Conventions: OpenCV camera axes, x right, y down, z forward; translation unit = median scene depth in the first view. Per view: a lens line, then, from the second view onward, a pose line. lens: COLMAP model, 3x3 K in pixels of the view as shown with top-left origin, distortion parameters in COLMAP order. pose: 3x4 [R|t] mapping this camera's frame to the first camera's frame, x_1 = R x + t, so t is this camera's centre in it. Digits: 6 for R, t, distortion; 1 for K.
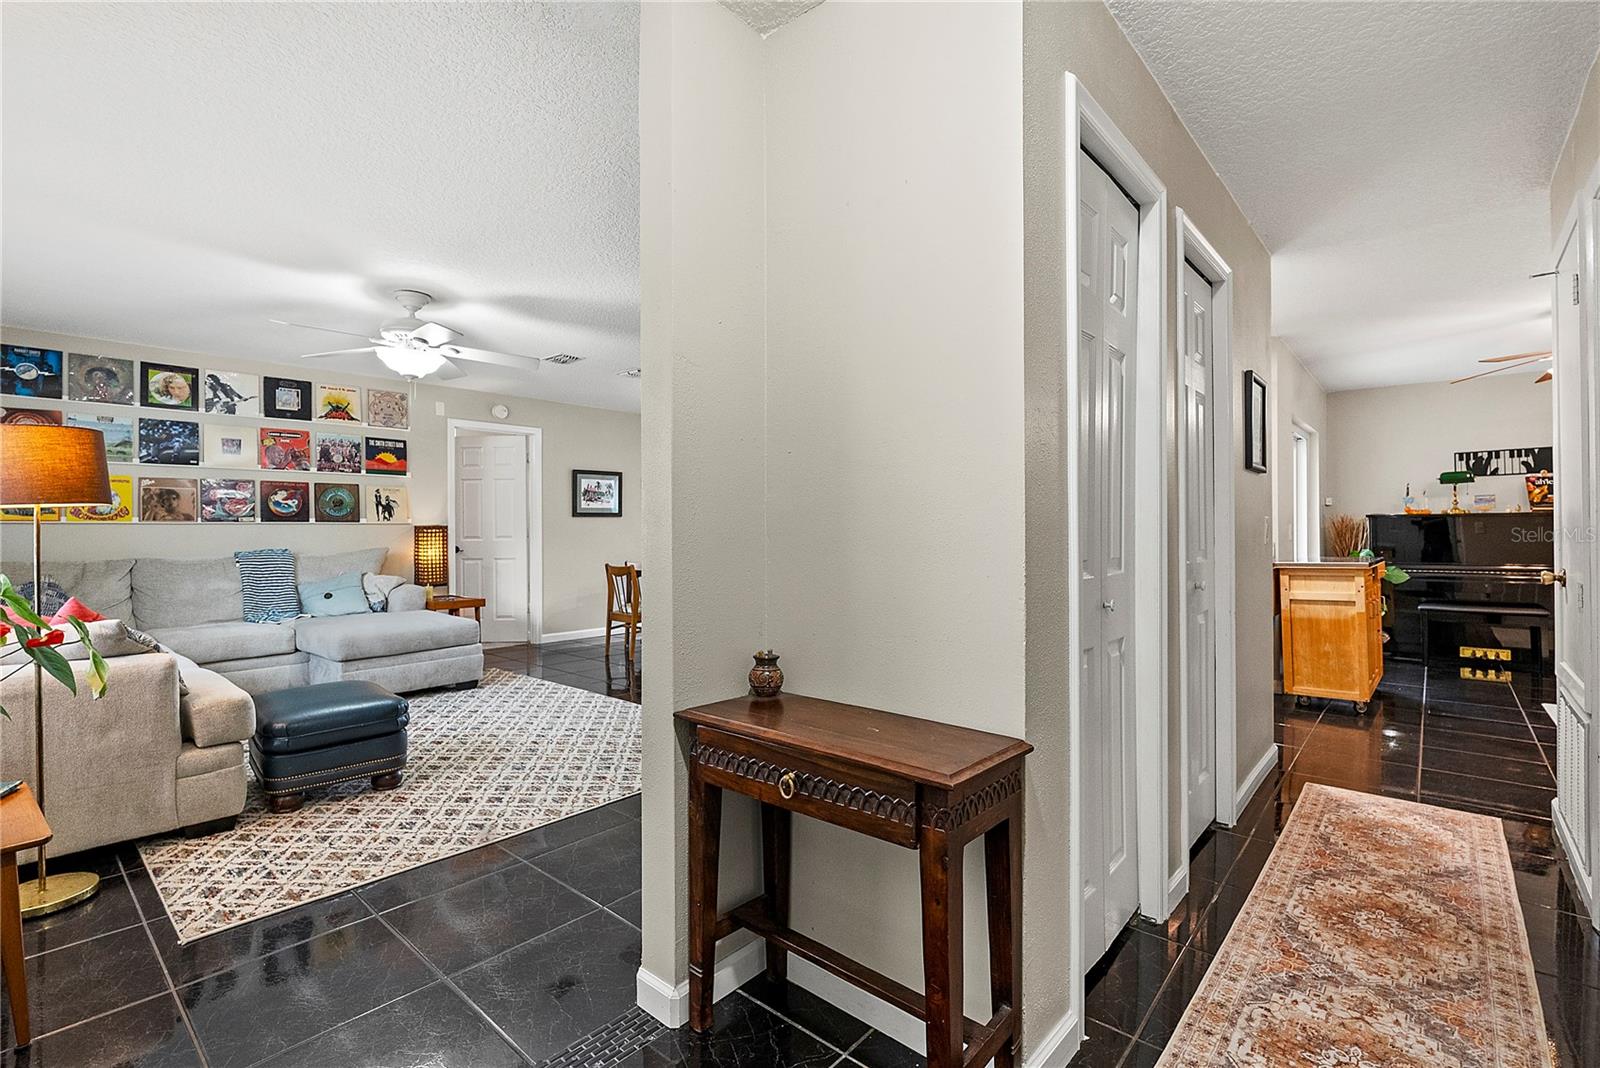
lens RADIAL K [[714.9, 0, 800.5], [0, 714.9, 540.7], [0, 0, 1]] dist [-0.004311, 0.000295]
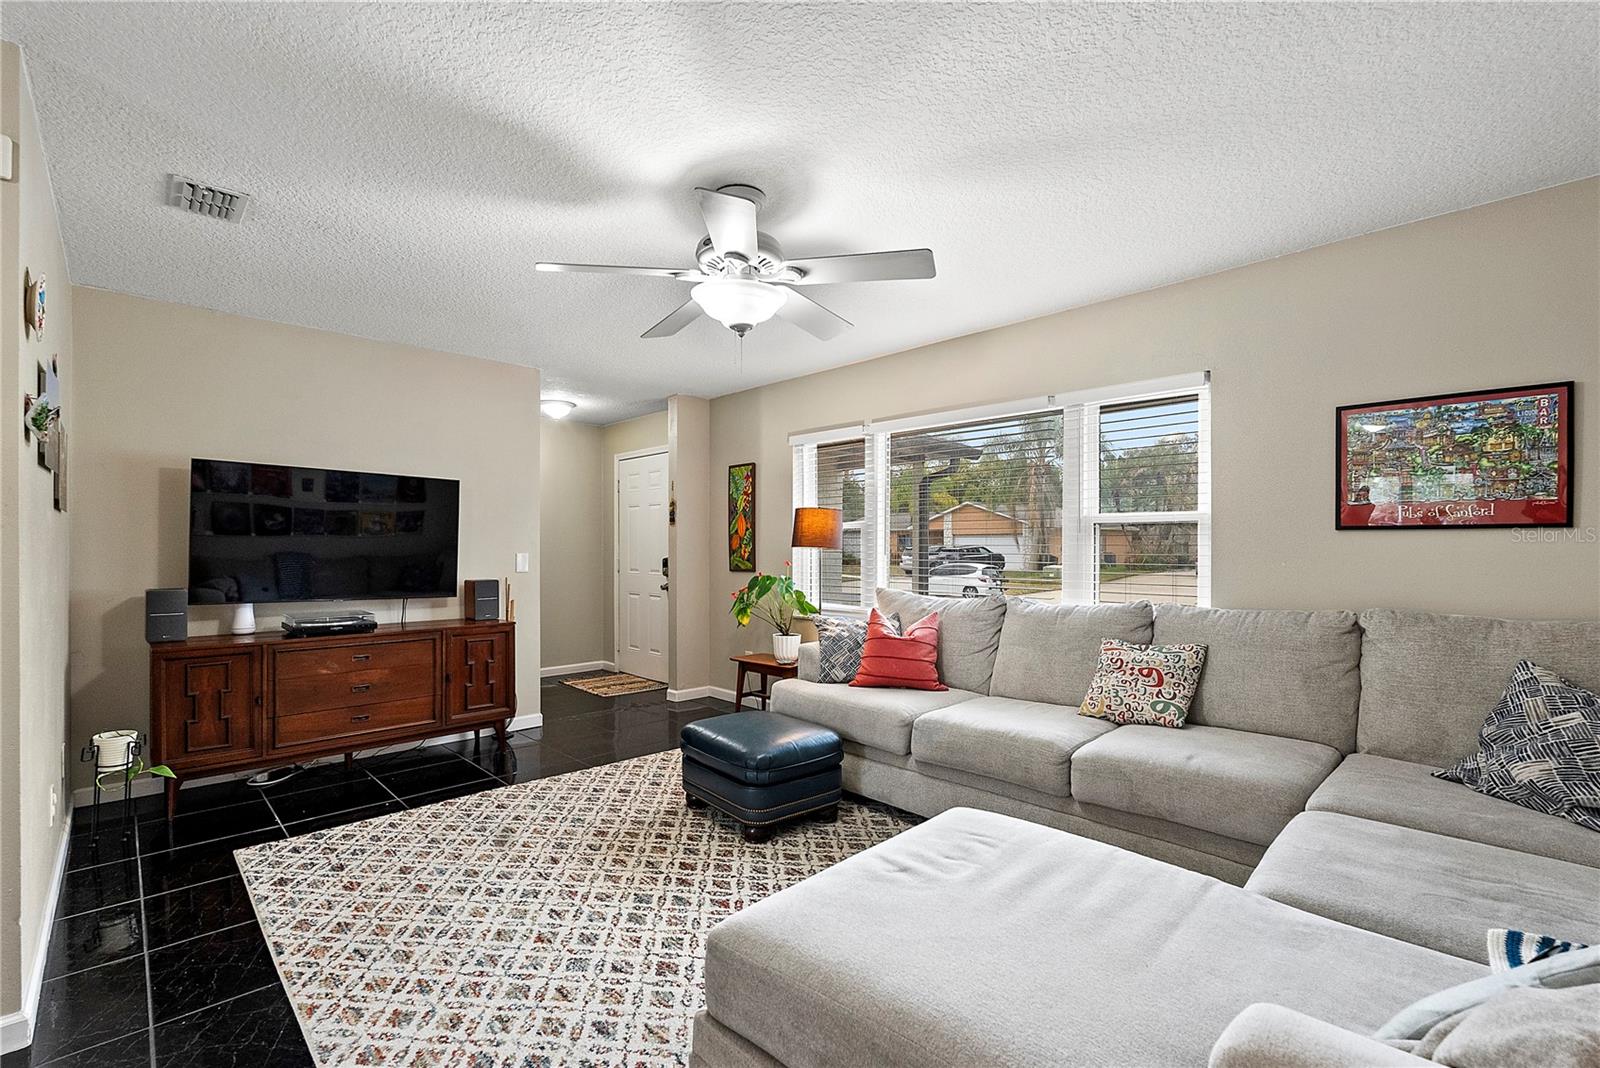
lens RADIAL K [[714.9, 0, 800.5], [0, 714.9, 540.7], [0, 0, 1]] dist [-0.004311, 0.000295]
pose [[-0.995977, 0.004586, 0.089495, -0.473689], [0.005313, 0.999955, 0.007888, -0.033255], [-0.089455, 0.008332, -0.995956, 1.170188]]
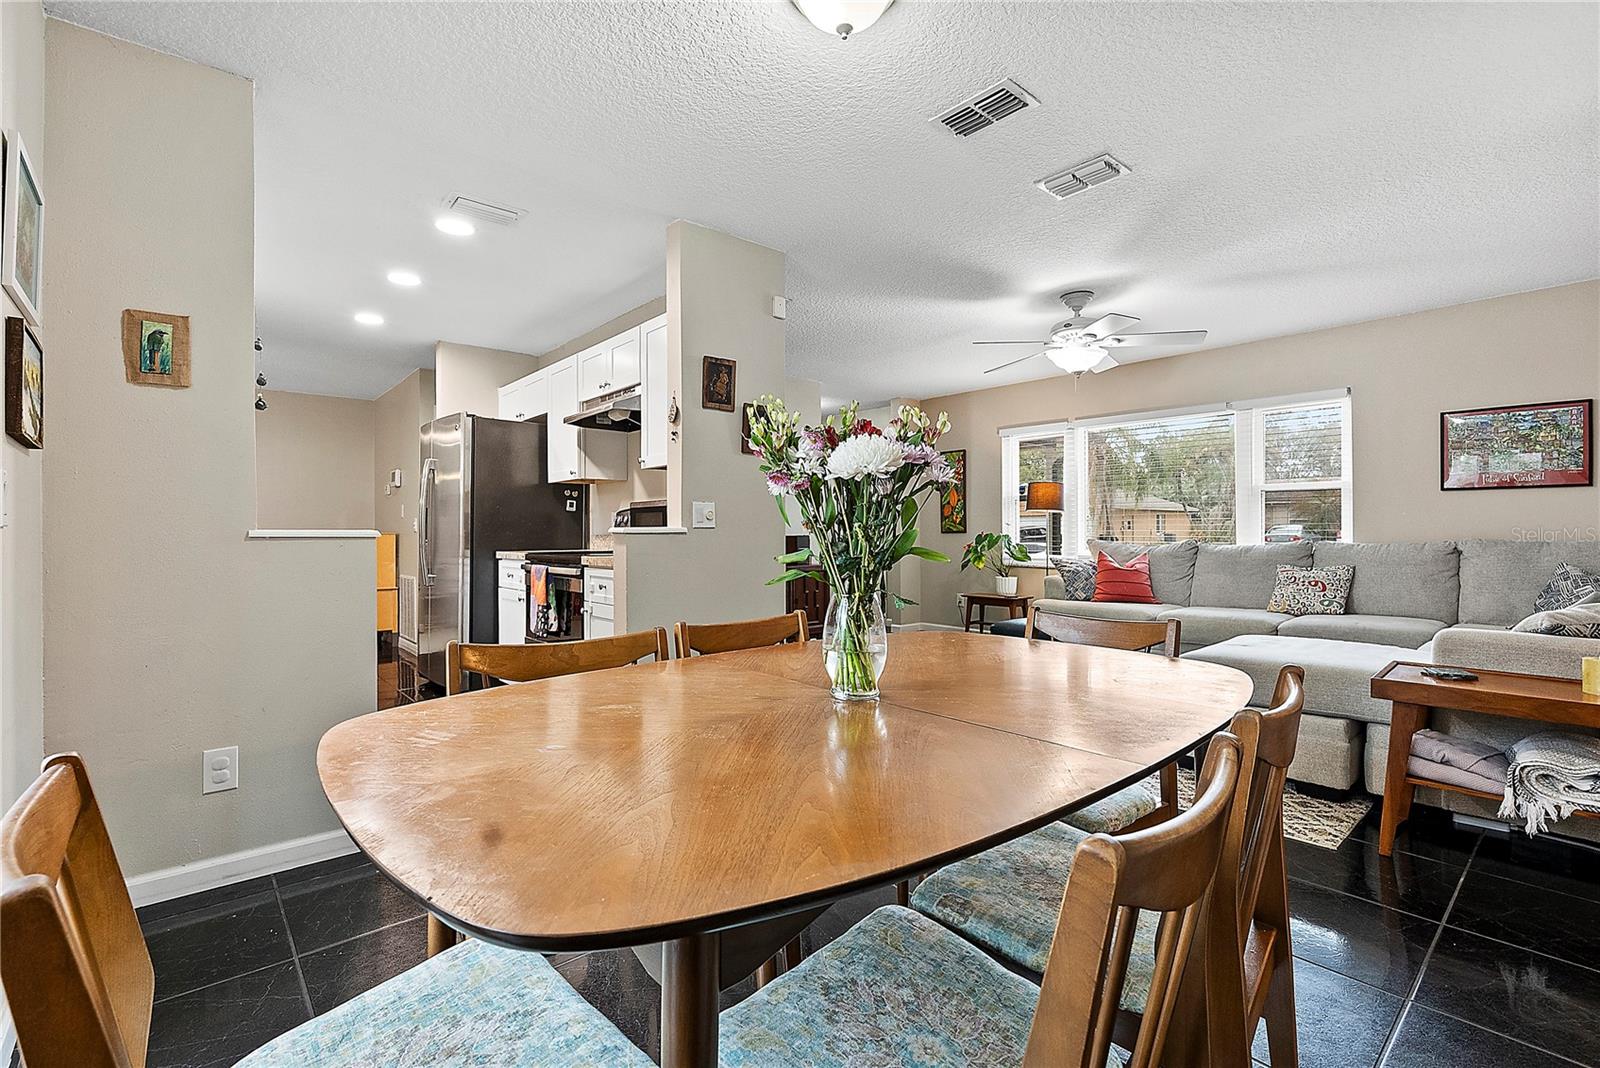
lens RADIAL K [[725.5, 0, 799.6], [0, 725.5, 522.3], [0, 0, 1]] dist [-0.000401, -0.001098]
pose [[-0.990933, 0.010215, 0.133969, -0.199133], [0.010844, 0.999933, 0.003967, -0.009960], [-0.133920, 0.005384, -0.990978, 1.538476]]
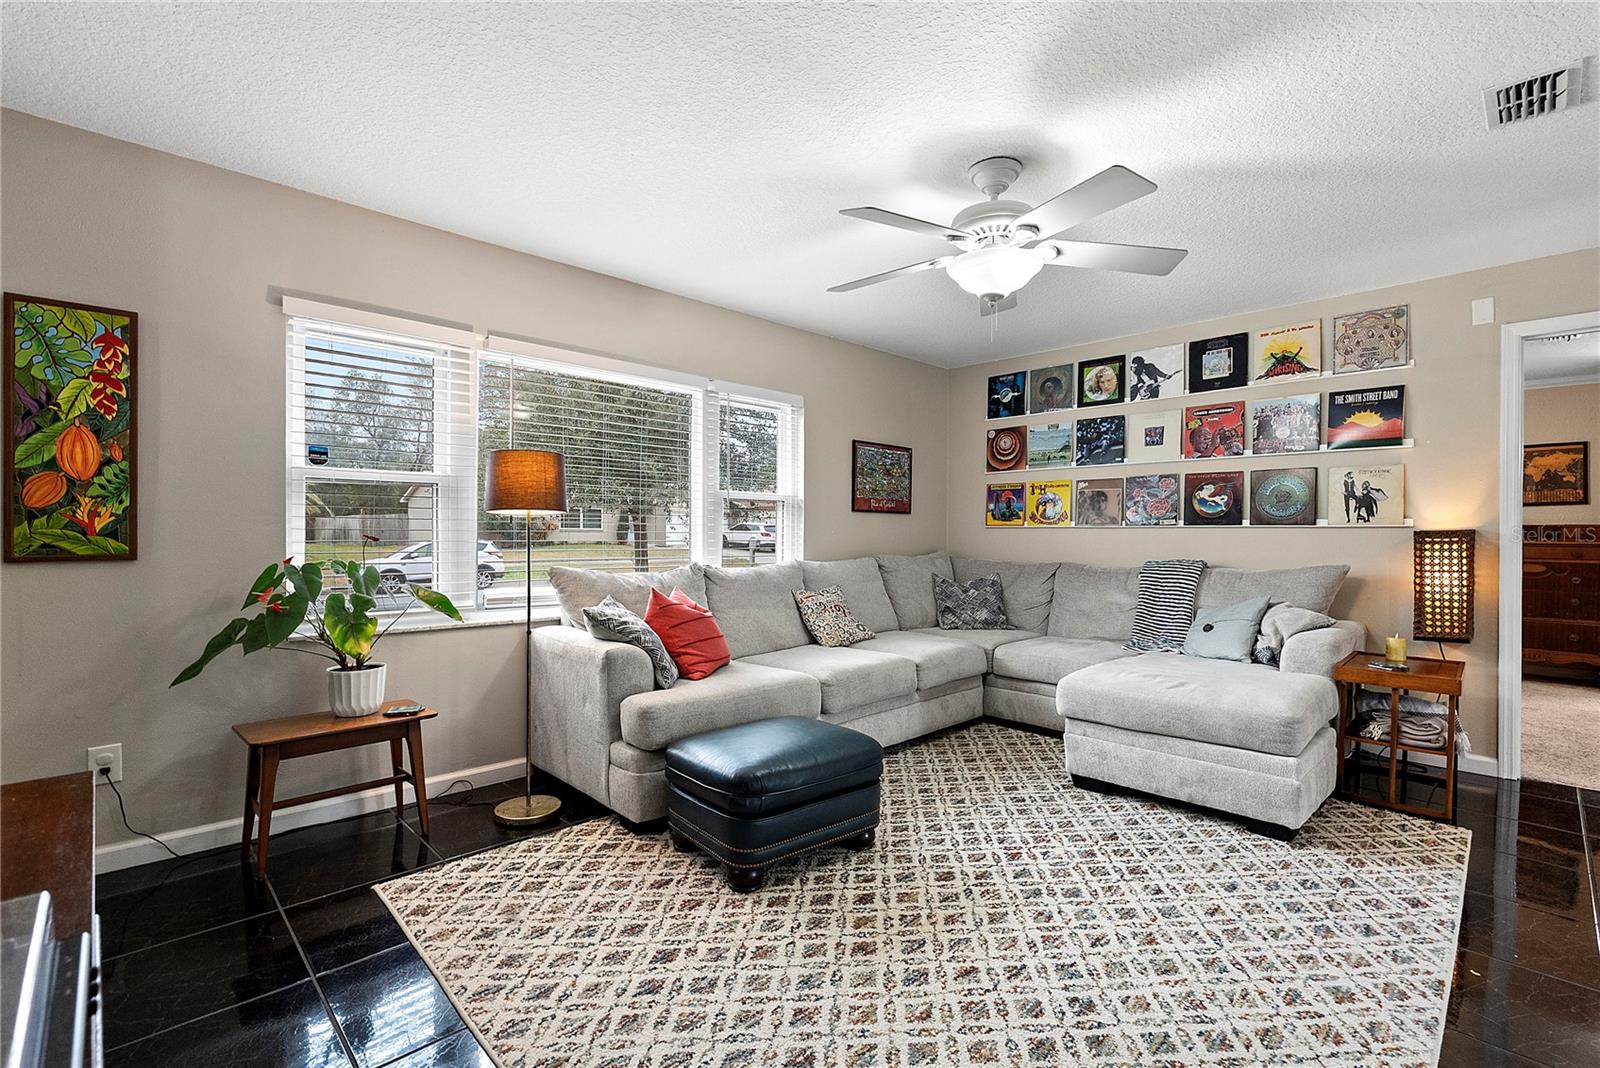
lens RADIAL K [[723.3, 0, 805.6], [0, 723.3, 538.3], [0, 0, 1]] dist [-0.005150, -0.000350]
pose [[-0.076351, 0.010567, -0.997025, 0.085448], [-0.024038, 0.999634, 0.012435, -0.011497], [0.996791, 0.024916, -0.076069, 0.633064]]
